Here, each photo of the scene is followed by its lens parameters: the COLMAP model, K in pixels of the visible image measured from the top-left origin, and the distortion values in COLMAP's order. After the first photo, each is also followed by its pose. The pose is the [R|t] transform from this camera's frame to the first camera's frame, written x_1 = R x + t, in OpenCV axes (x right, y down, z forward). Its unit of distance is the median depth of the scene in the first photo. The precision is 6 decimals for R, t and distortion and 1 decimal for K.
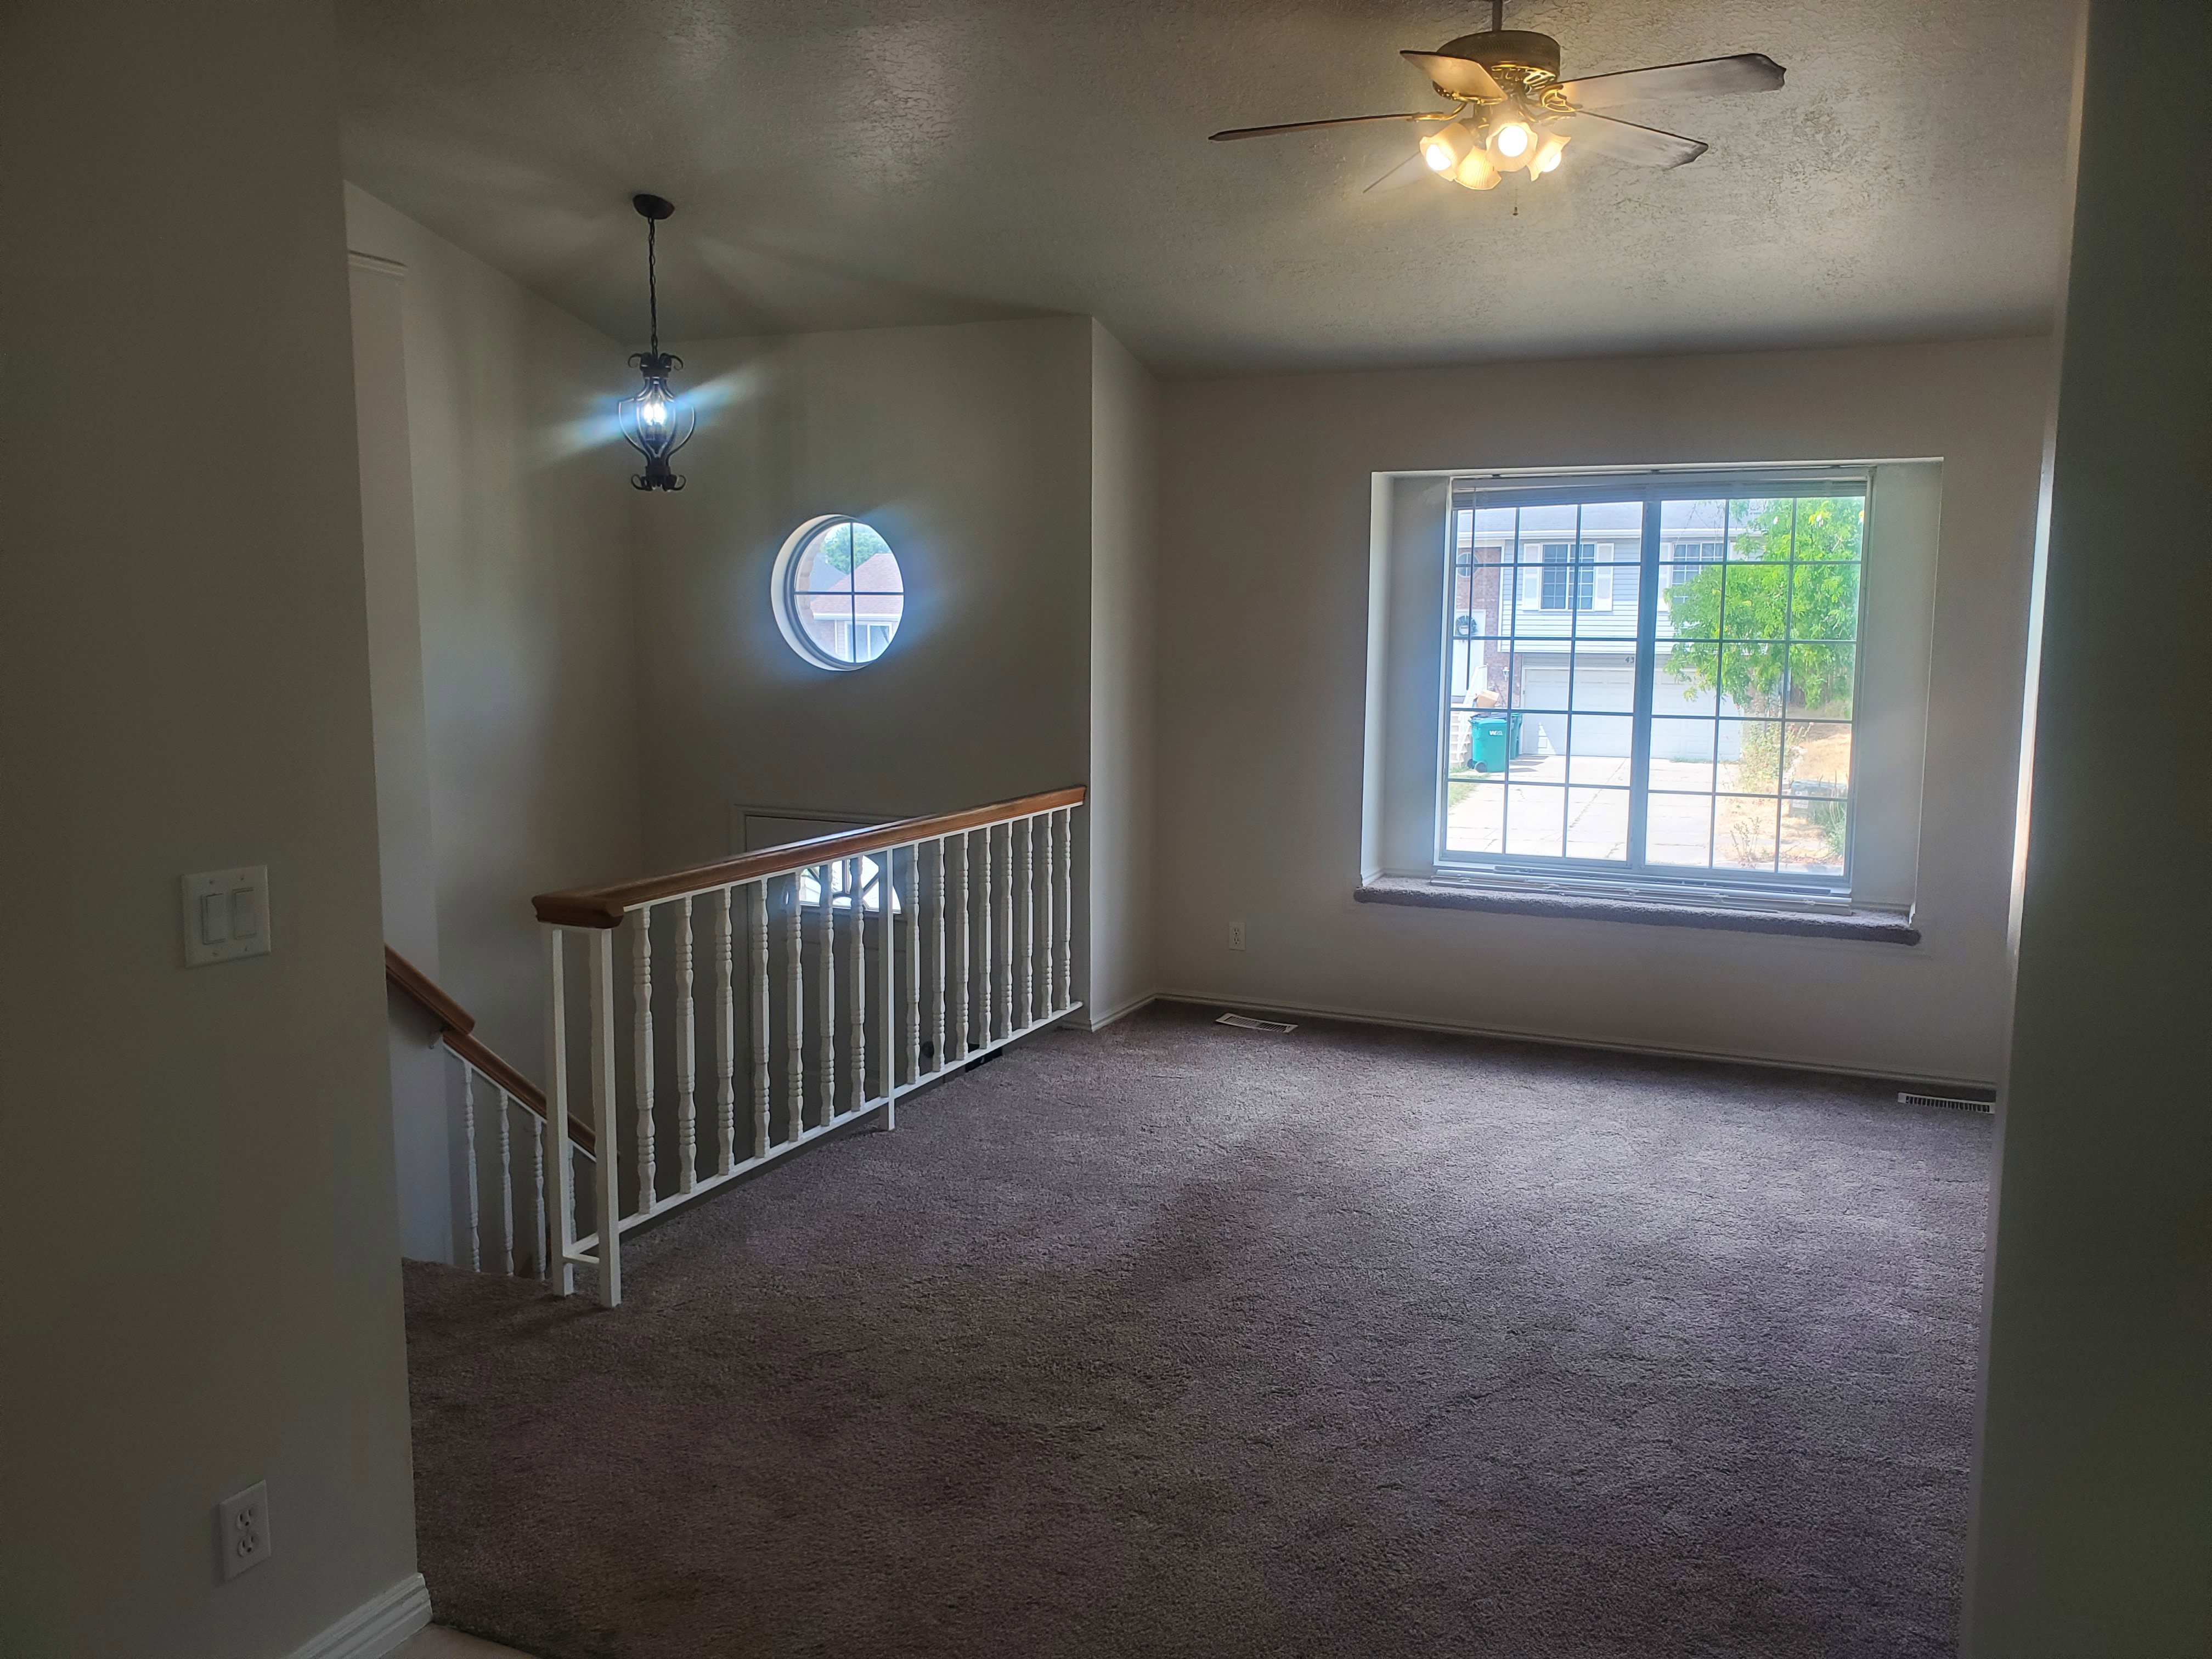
lens RADIAL K [[1734.4, 0, 1116.2], [0, 1734.4, 825.1], [0, 0, 1]] dist [0.048307, -0.065278]
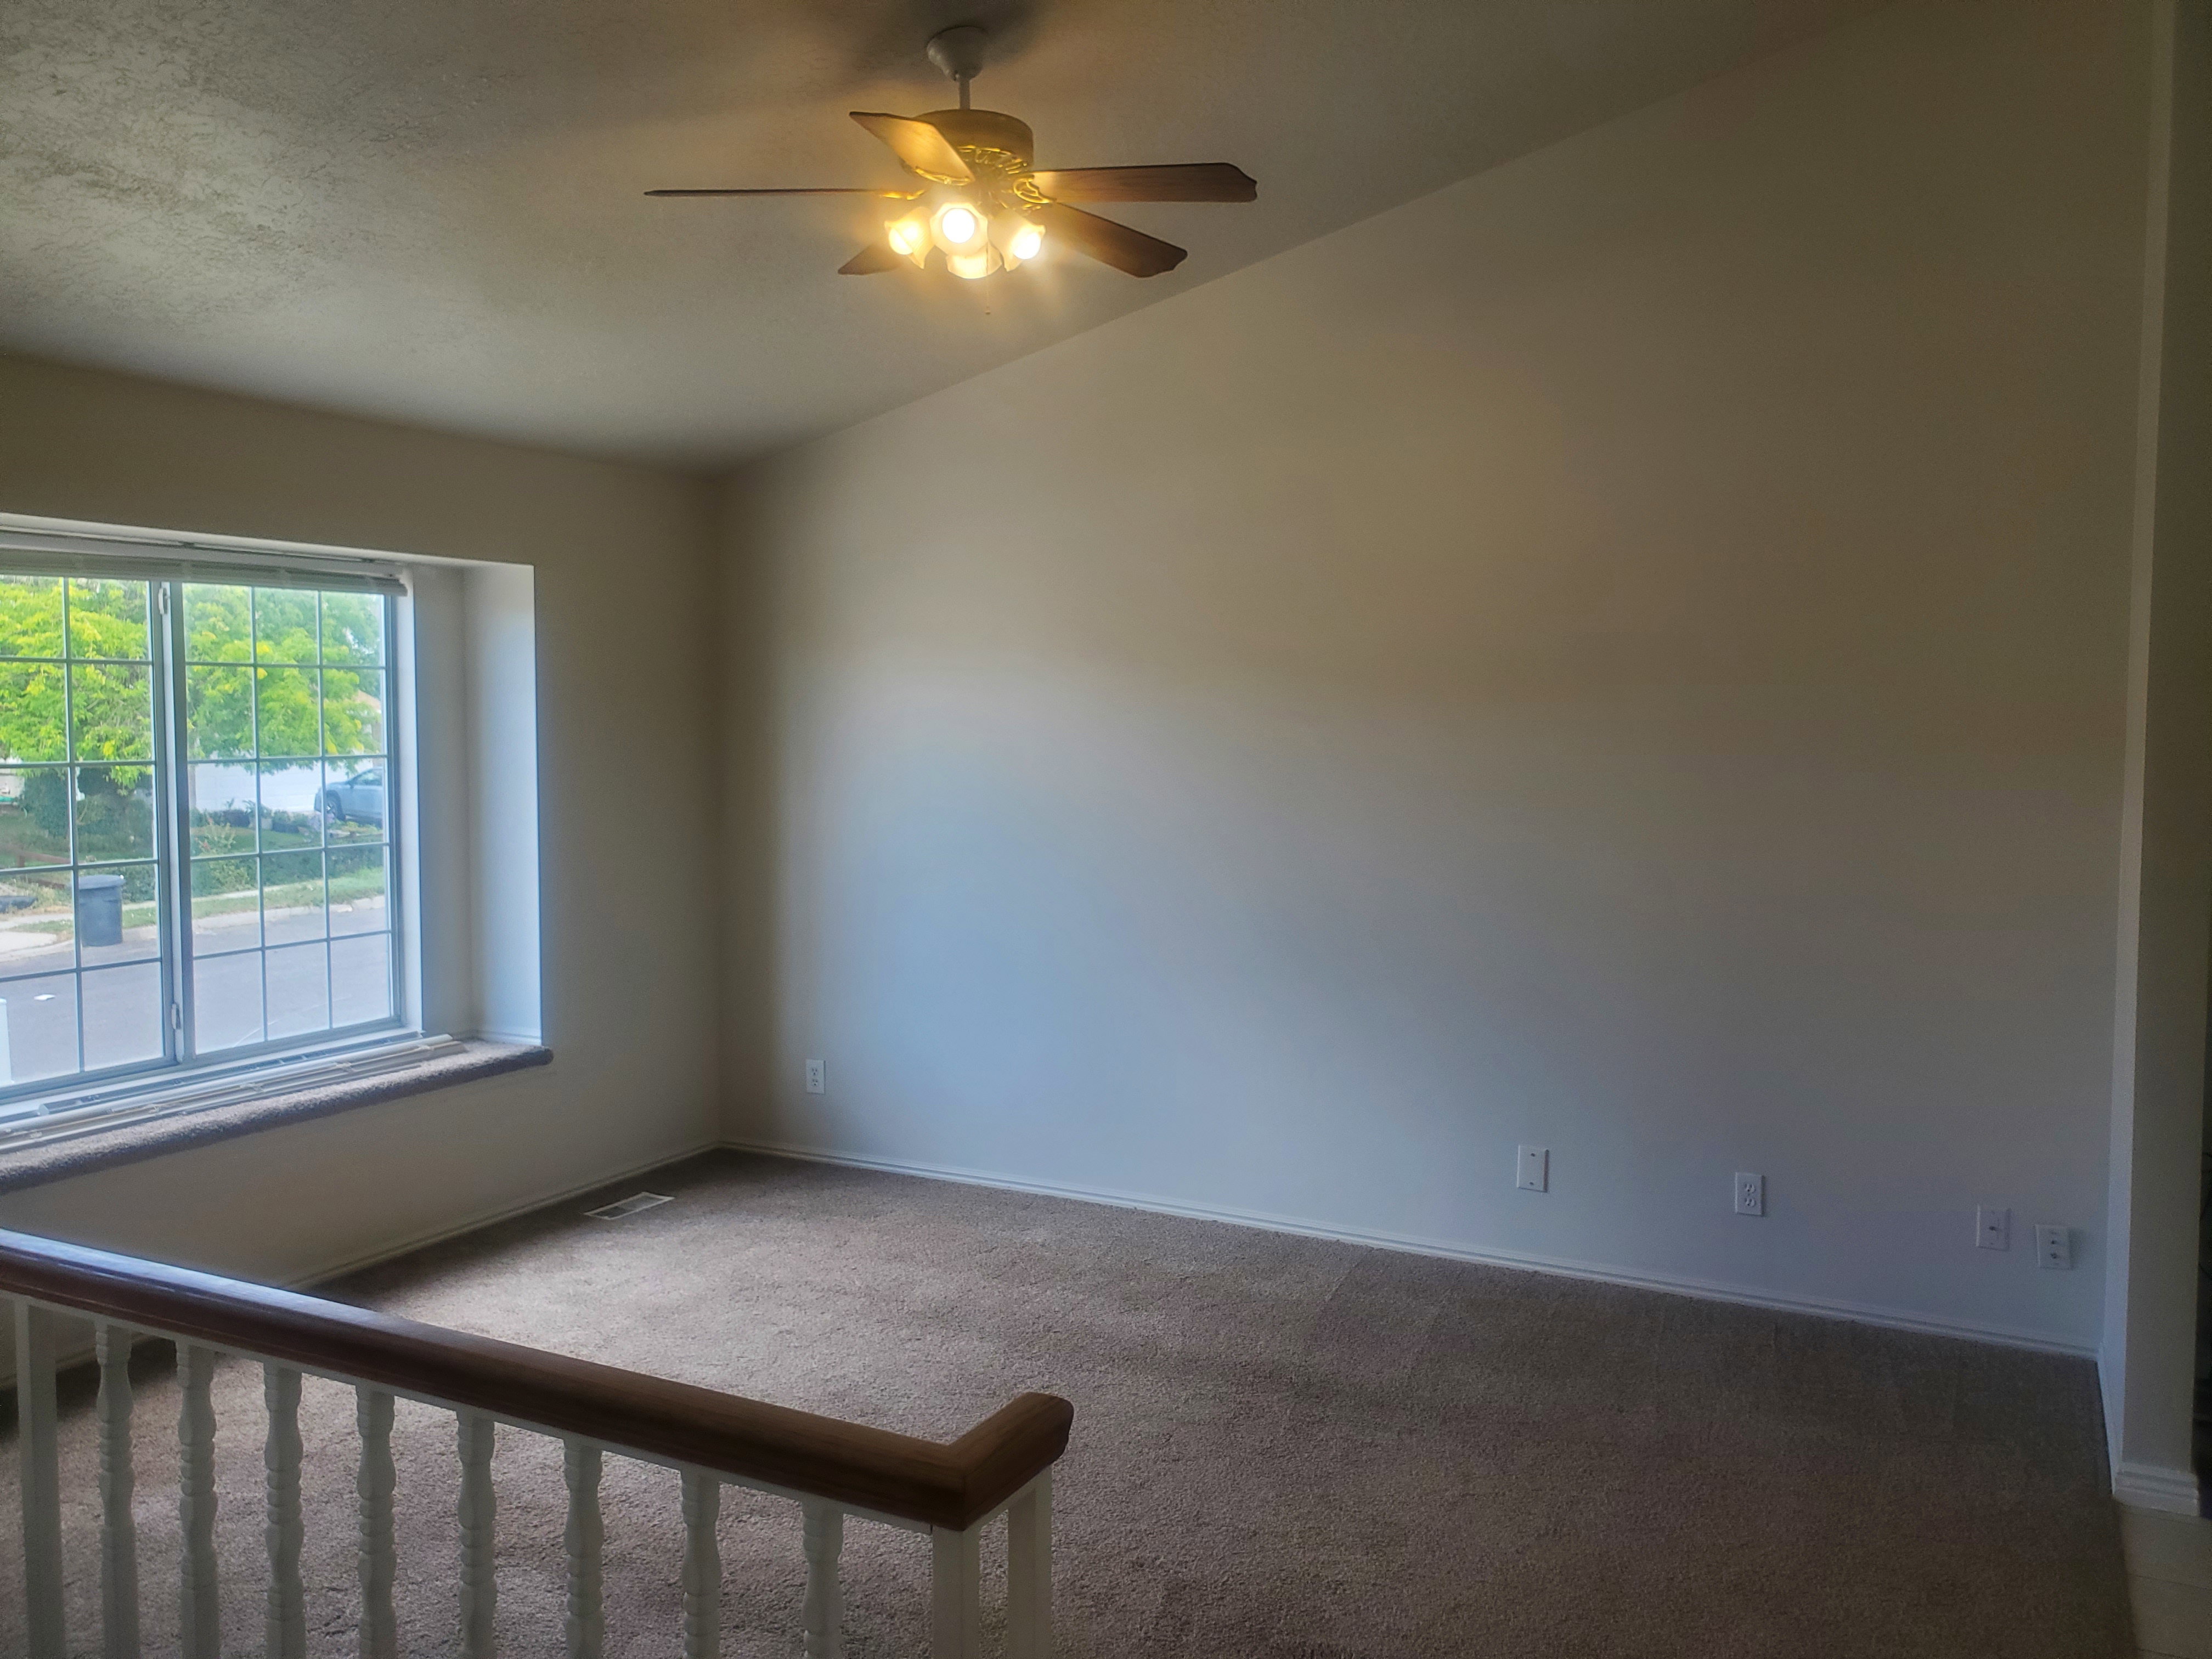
lens RADIAL K [[1734.4, 0, 1116.2], [0, 1734.4, 825.1], [0, 0, 1]] dist [0.048307, -0.065278]
pose [[0.061525, -0.072234, 0.995488, -0.451000], [0.116763, 0.991050, 0.064695, -0.083514], [-0.991252, 0.112255, 0.069408, 0.564296]]
